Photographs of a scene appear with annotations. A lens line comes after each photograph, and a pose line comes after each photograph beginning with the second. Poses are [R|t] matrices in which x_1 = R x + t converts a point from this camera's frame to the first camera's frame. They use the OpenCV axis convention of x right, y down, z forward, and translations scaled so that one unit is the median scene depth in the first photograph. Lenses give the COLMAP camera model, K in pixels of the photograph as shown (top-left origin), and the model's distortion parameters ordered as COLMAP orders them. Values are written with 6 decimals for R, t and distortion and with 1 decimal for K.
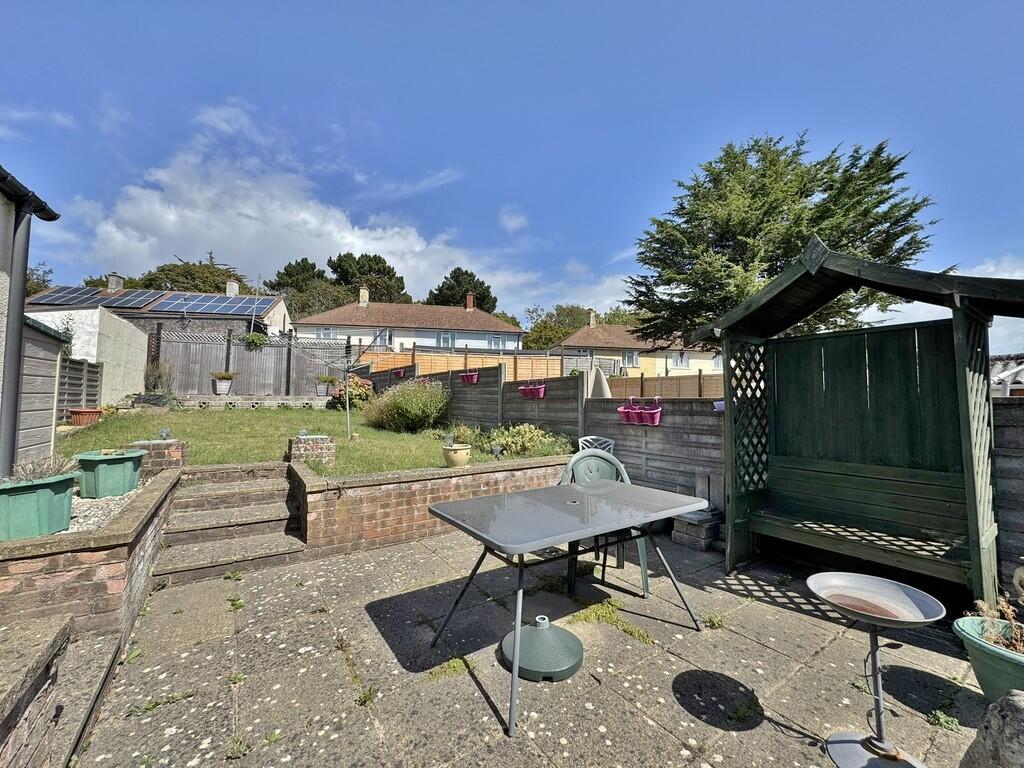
lens RADIAL K [[408.1, 0, 512.0], [0, 408.1, 384.0], [0, 0, 1]] dist [-0.004453, 0.000809]
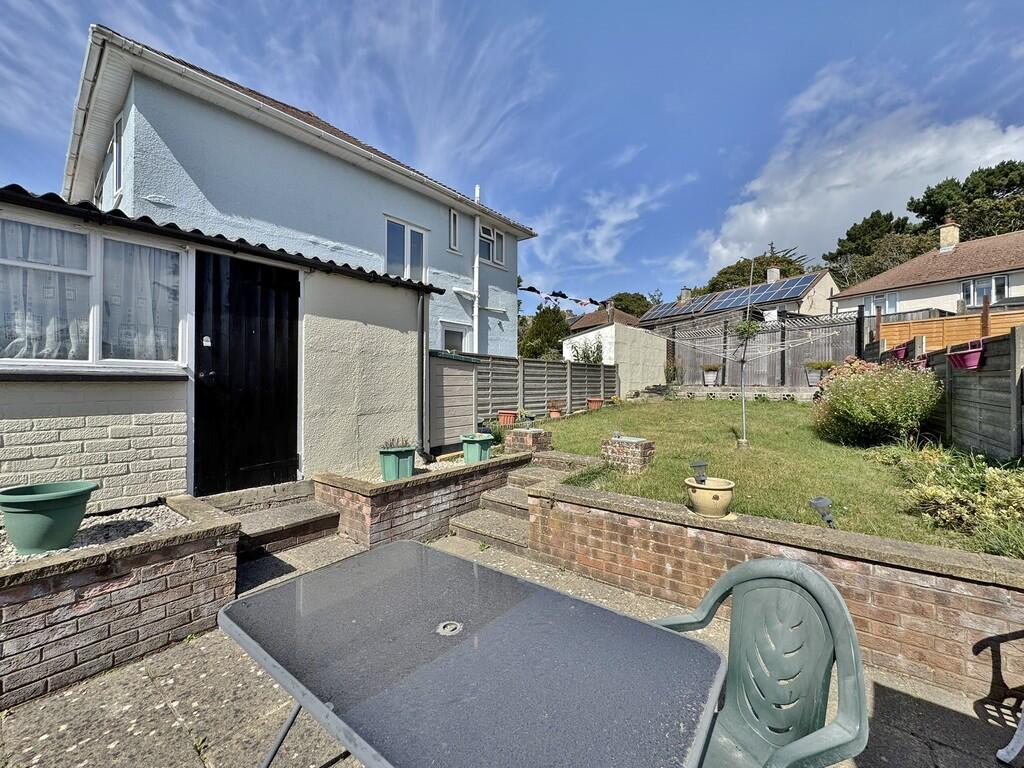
lens RADIAL K [[408.1, 0, 512.0], [0, 408.1, 384.0], [0, 0, 1]] dist [-0.004453, 0.000809]
pose [[0.317747, -0.006676, -0.948152, 0.121178], [0.042731, 0.999060, 0.007286, -0.006895], [0.947212, -0.042831, 0.317734, 0.159614]]
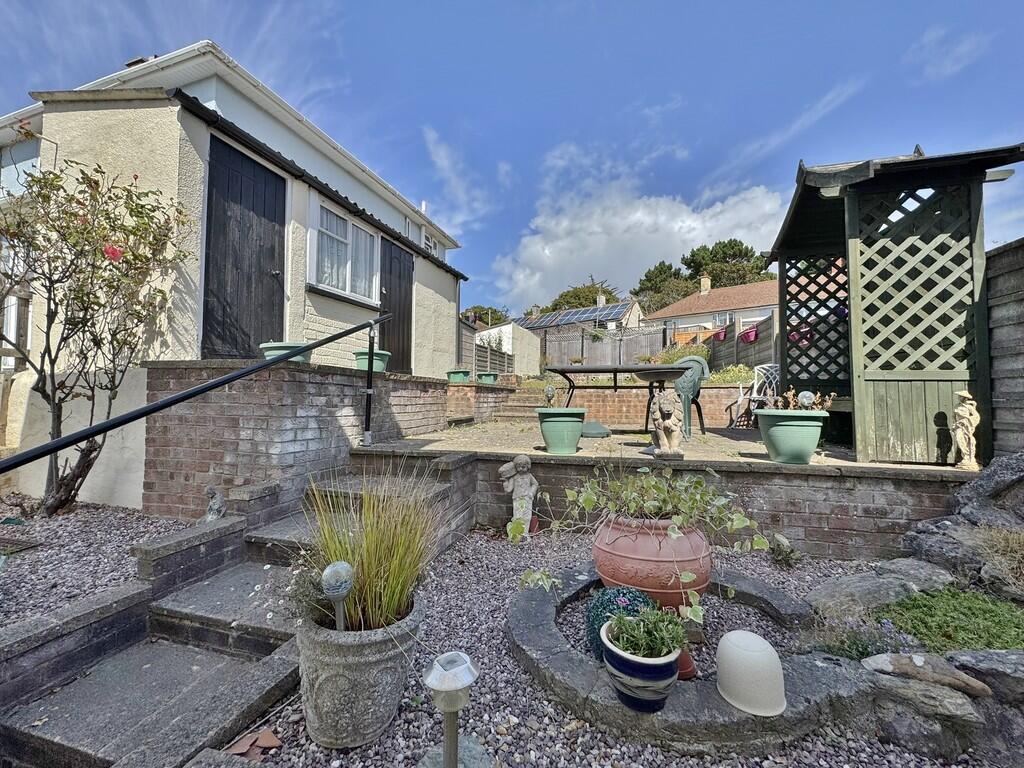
lens RADIAL K [[408.1, 0, 512.0], [0, 408.1, 384.0], [0, 0, 1]] dist [-0.004453, 0.000809]
pose [[0.648827, -0.028148, -0.760415, 0.222829], [0.034044, 0.999389, -0.007946, 0.063103], [0.760174, -0.020732, 0.649389, -0.106573]]
